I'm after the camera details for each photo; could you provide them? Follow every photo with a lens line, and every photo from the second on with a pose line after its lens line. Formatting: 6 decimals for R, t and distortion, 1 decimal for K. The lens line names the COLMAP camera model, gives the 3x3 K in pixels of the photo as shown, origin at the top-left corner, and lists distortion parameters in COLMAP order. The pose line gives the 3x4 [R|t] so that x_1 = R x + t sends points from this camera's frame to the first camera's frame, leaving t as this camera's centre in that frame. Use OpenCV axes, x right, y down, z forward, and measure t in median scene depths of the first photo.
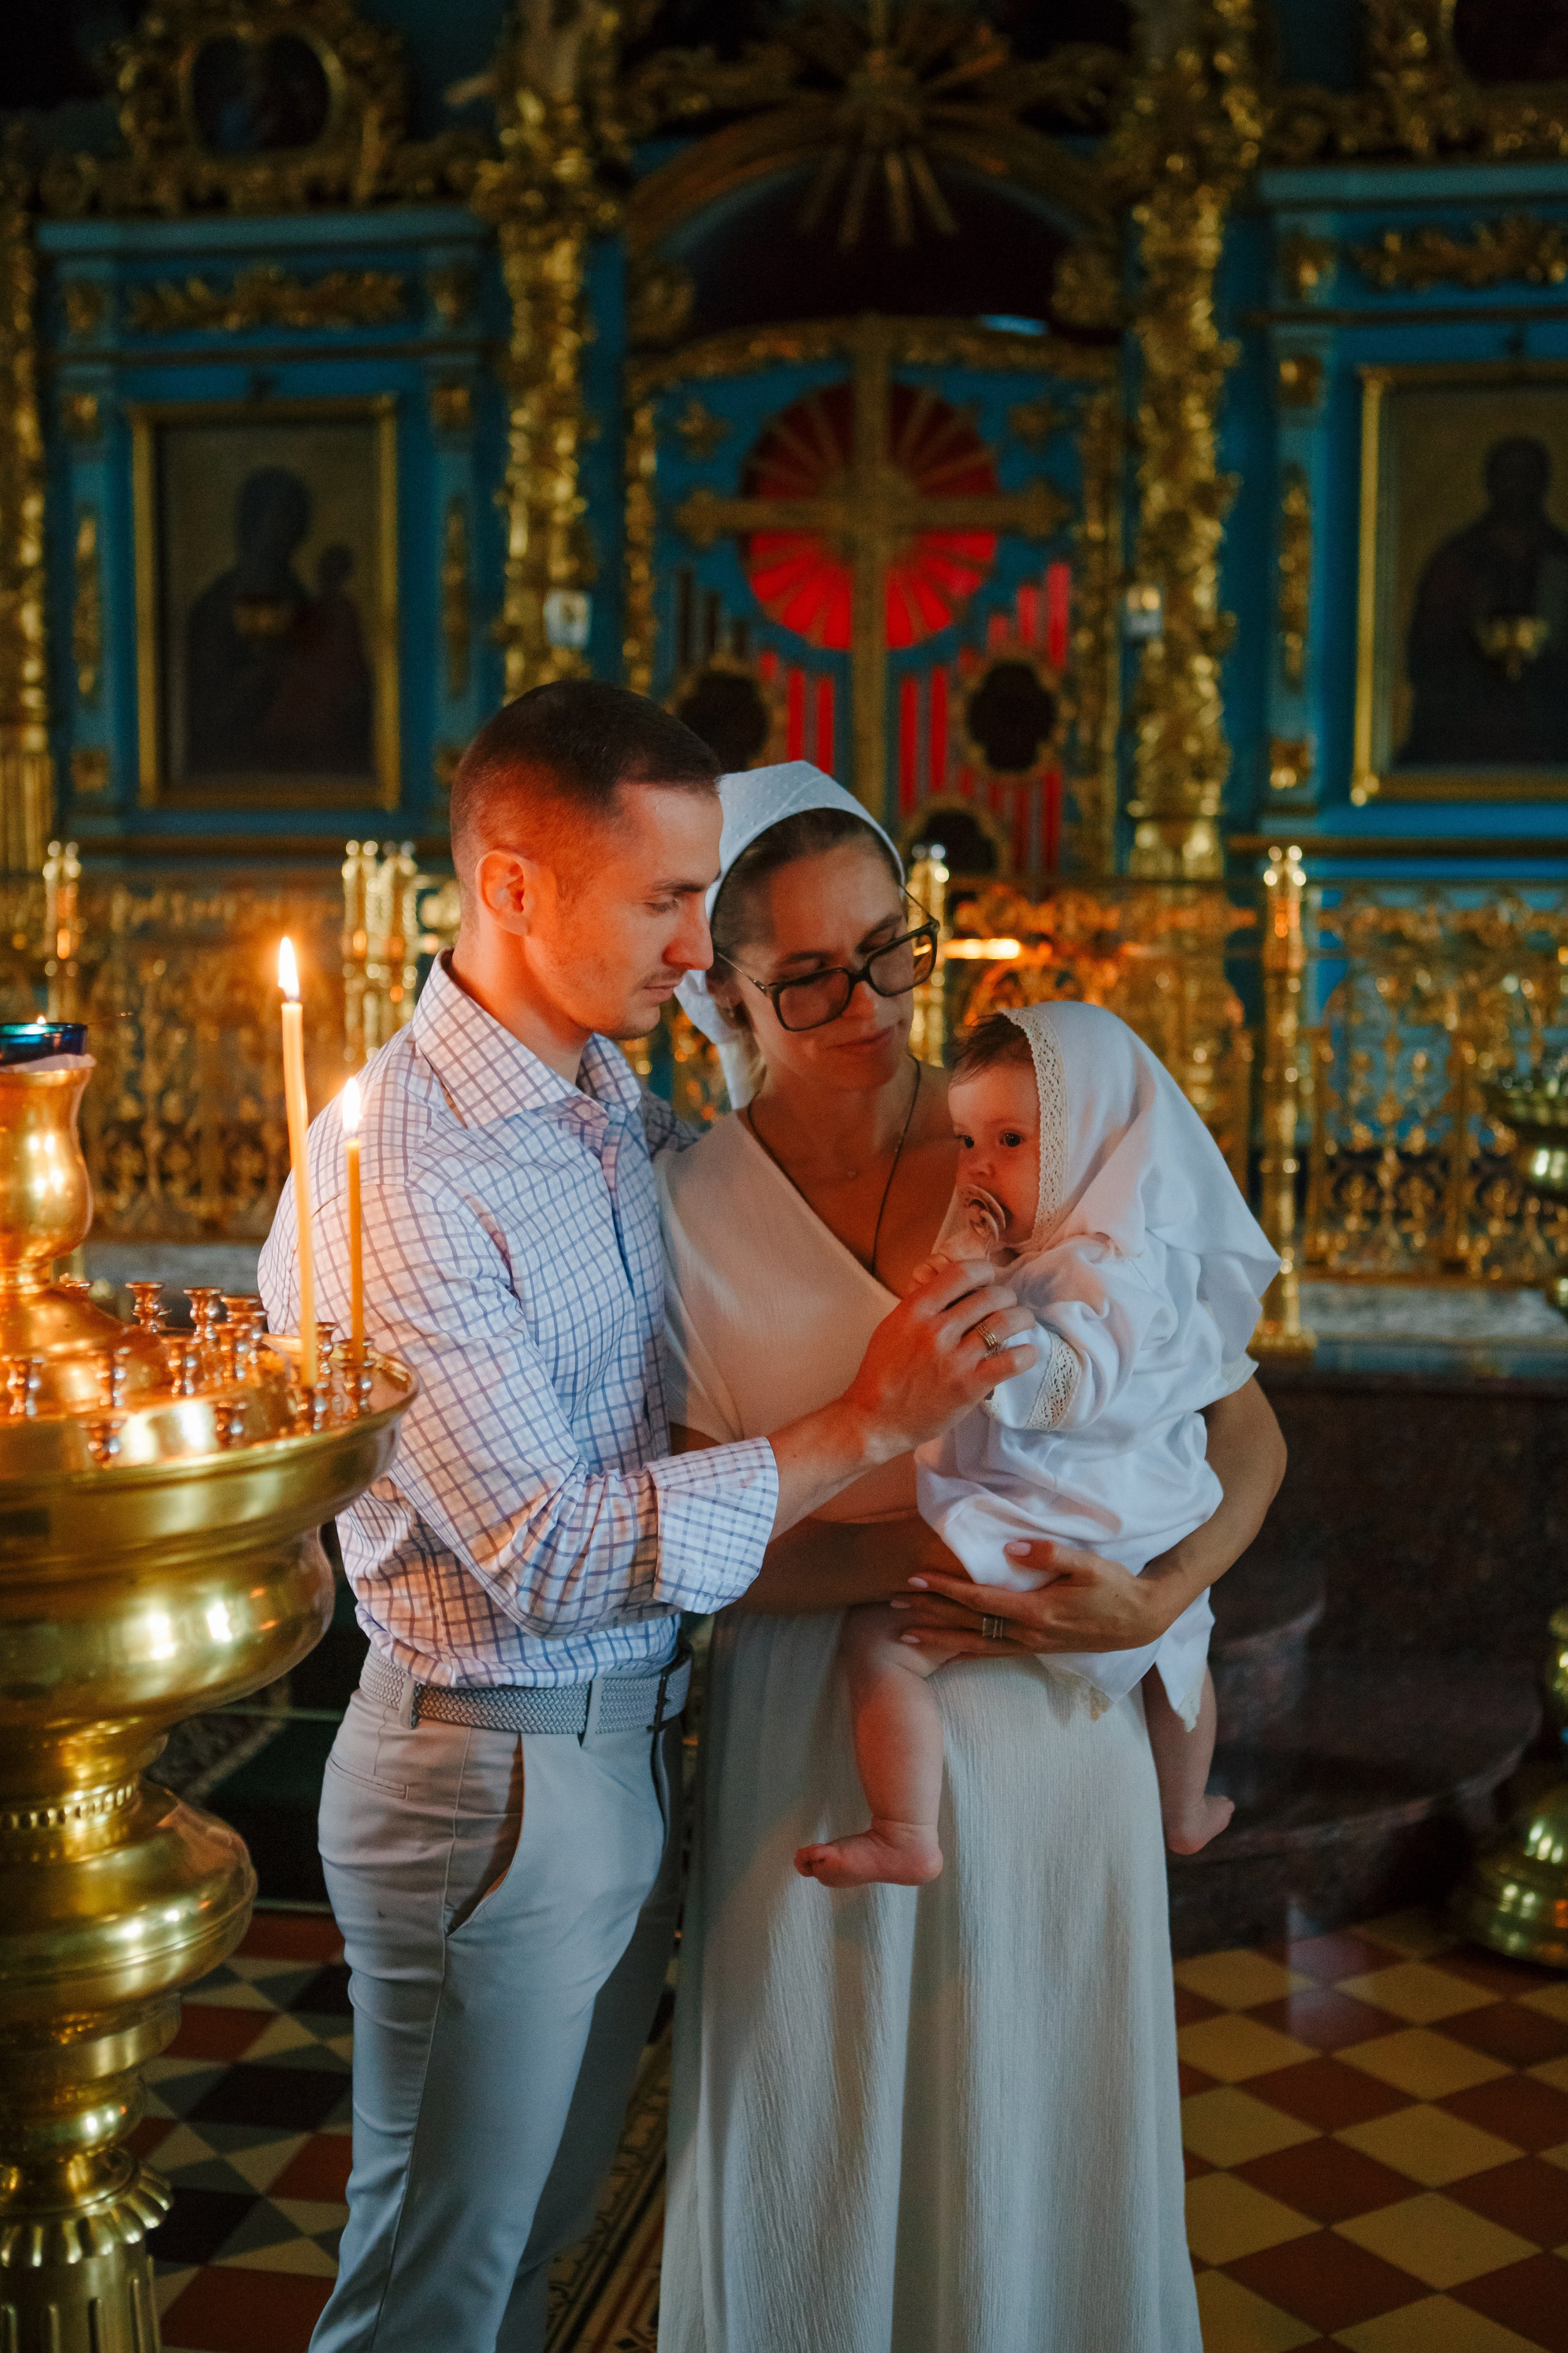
lens RADIAL K [[2897.8, 0, 784.0], [0, 2897.8, 1176.5], [0, 0, 1]] dist [0.060192, 0.037873]
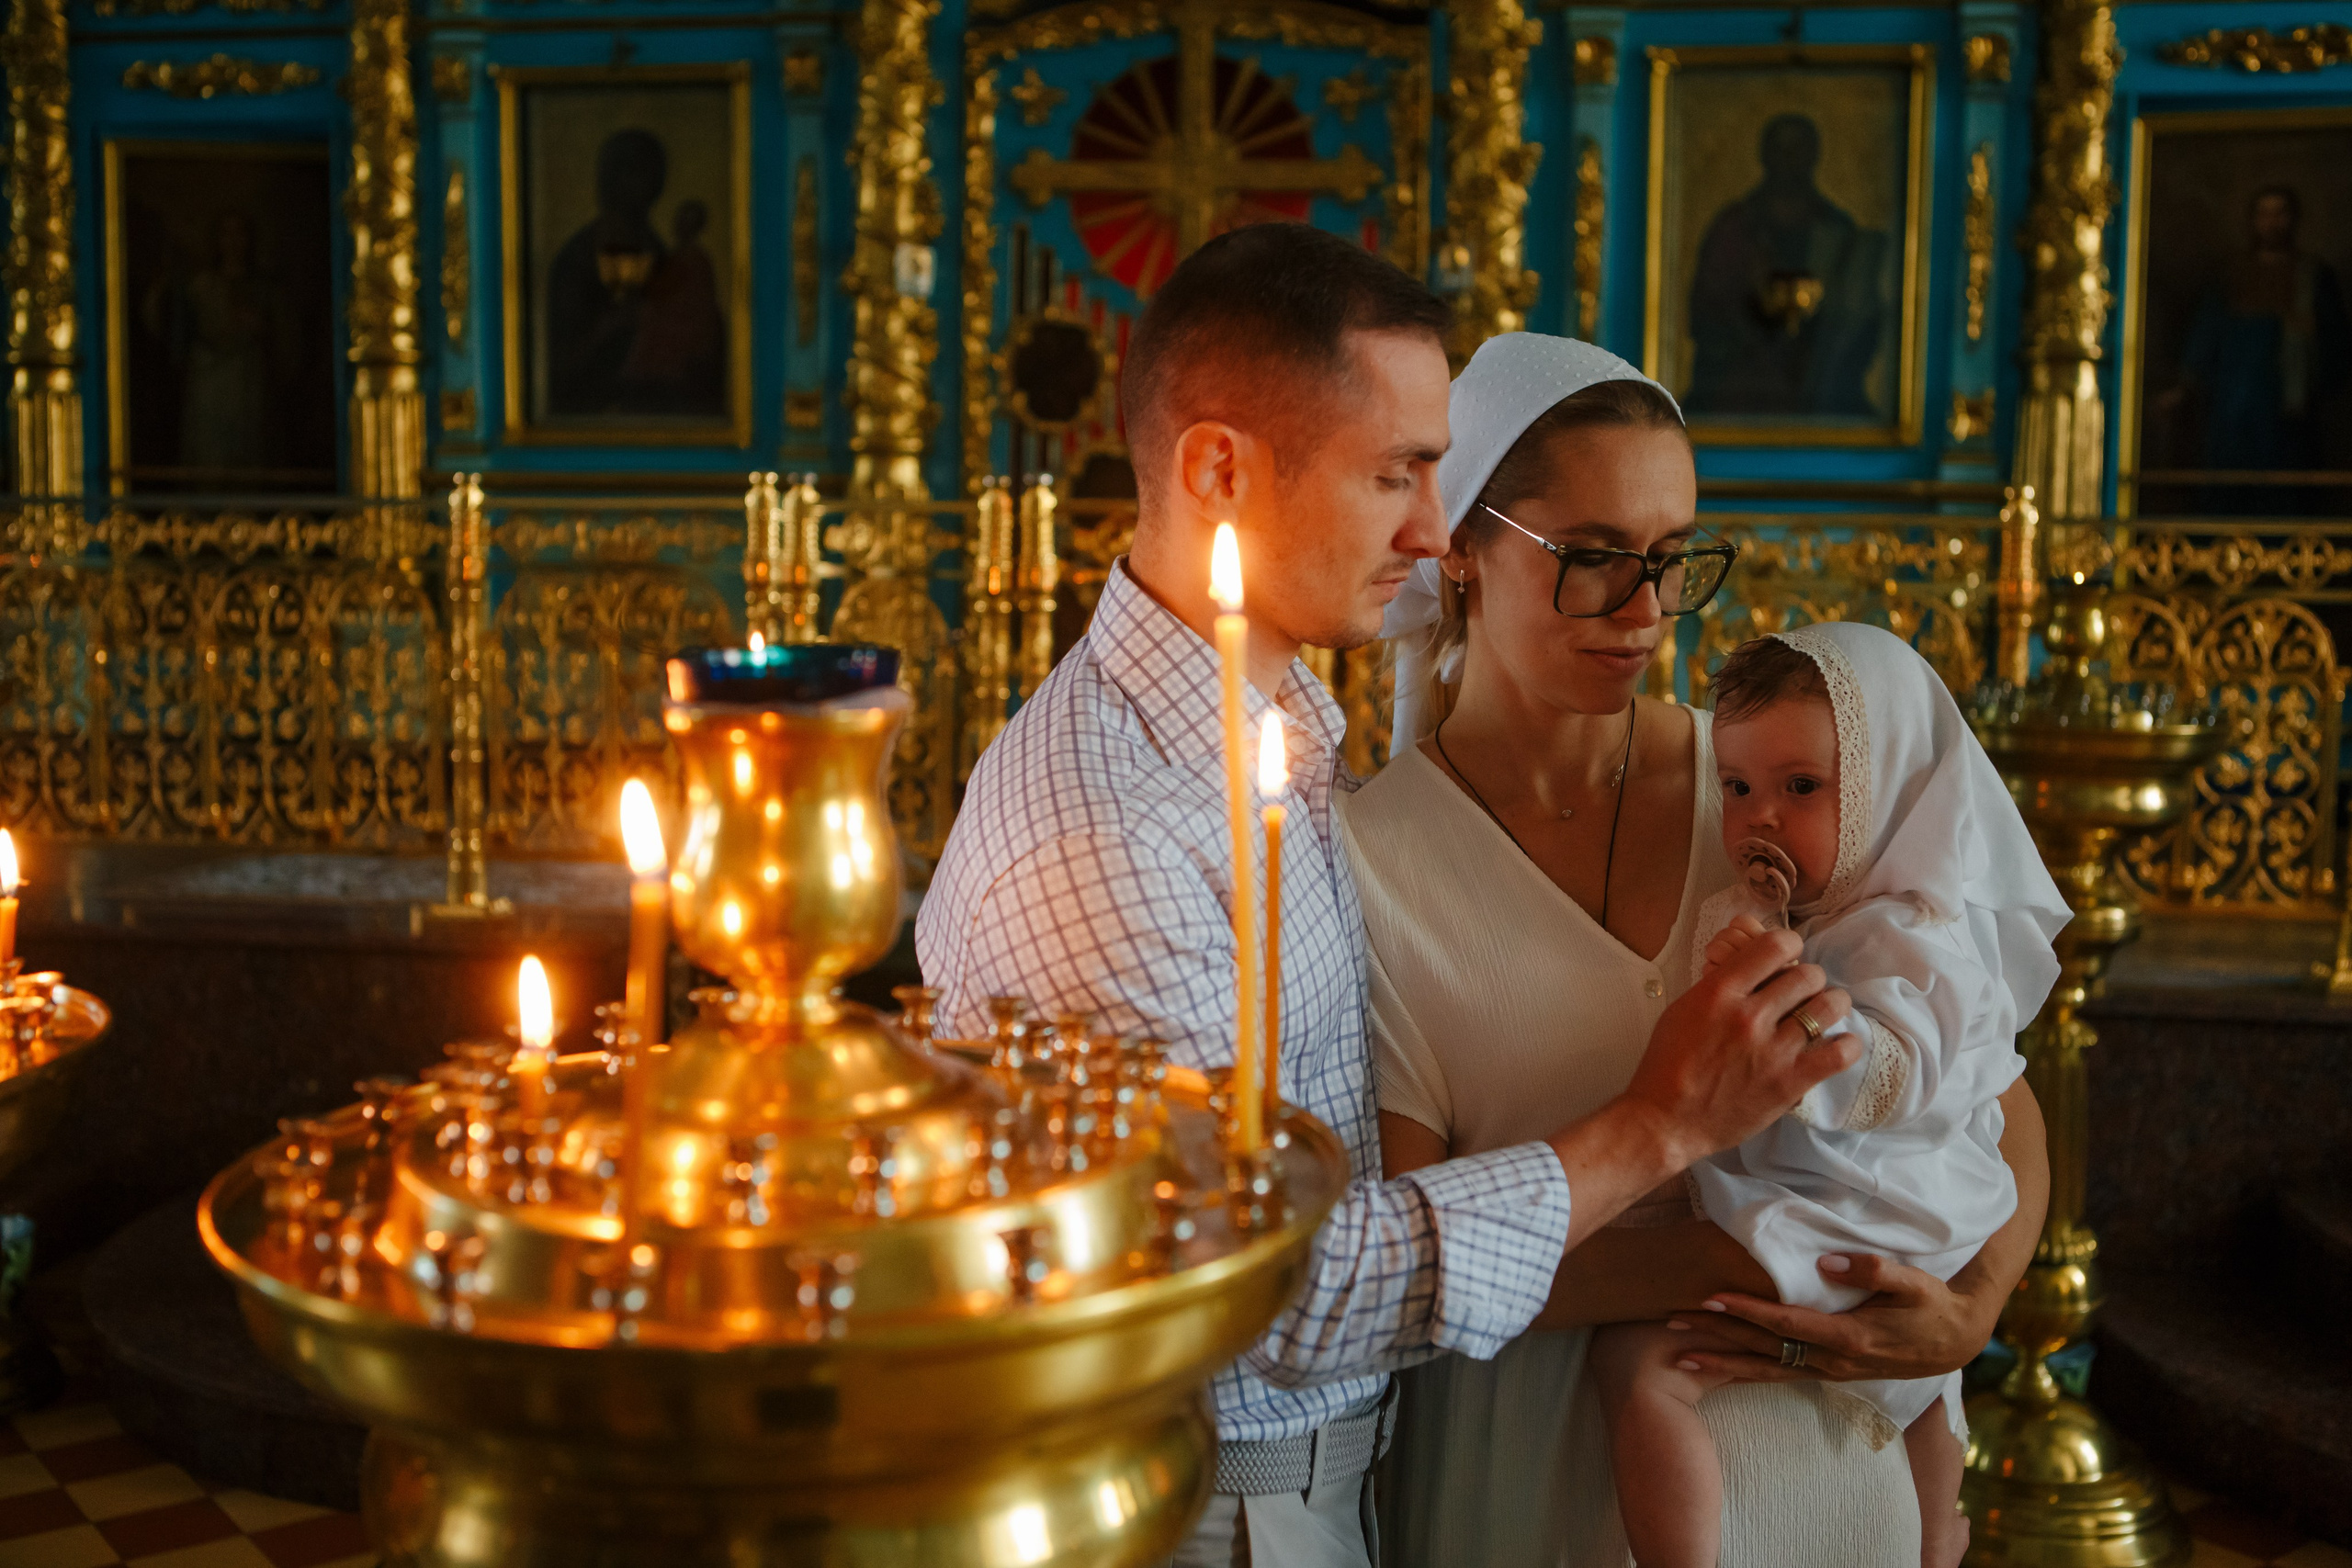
lens RADIAL K [[2591.2, 0, 1176.0], [0, 2591.2, 784.0], [0, 0, 1]] dist [0.017145, 0.023668]
pose [[0.998801, 0.001527, 0.048924, -0.069400], [-0.001450, 0.999998, -0.001607, -0.005084], [-0.048926, 0.001534, 0.998801, 0.123016]]
